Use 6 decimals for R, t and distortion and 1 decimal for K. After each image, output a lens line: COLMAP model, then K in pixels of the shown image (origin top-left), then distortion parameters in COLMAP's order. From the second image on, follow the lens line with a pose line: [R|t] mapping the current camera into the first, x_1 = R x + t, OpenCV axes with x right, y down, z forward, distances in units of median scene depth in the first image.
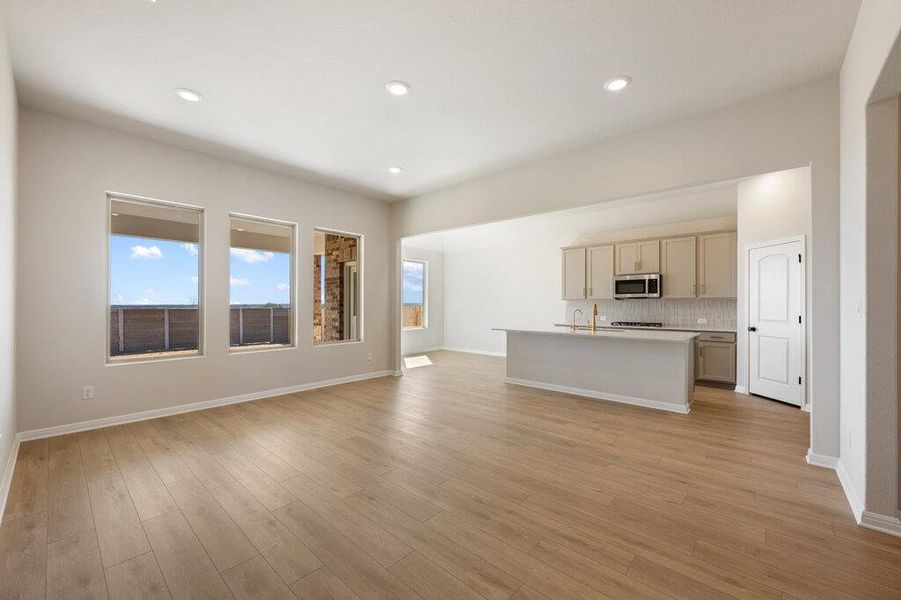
lens RADIAL K [[357.1, 0, 453.1], [0, 357.1, 302.2], [0, 0, 1]] dist [0.000727, 0.000033]
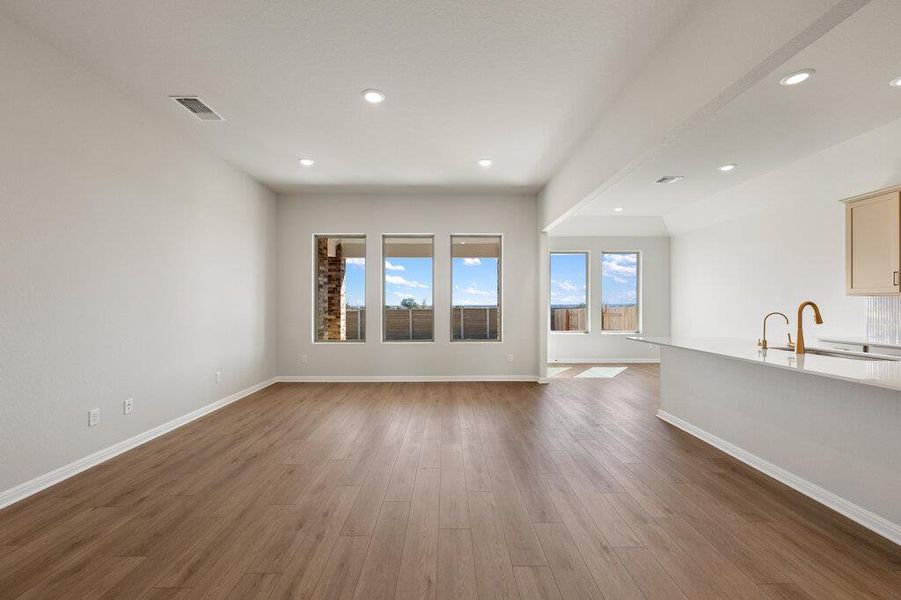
lens RADIAL K [[358.5, 0, 449.9], [0, 358.5, 305.2], [0, 0, 1]] dist [0.000207, -0.000093]
pose [[0.673512, -0.004150, -0.739165, 0.305948], [0.006885, 0.999976, 0.000659, 0.004133], [0.739144, -0.005533, 0.673524, 0.189283]]
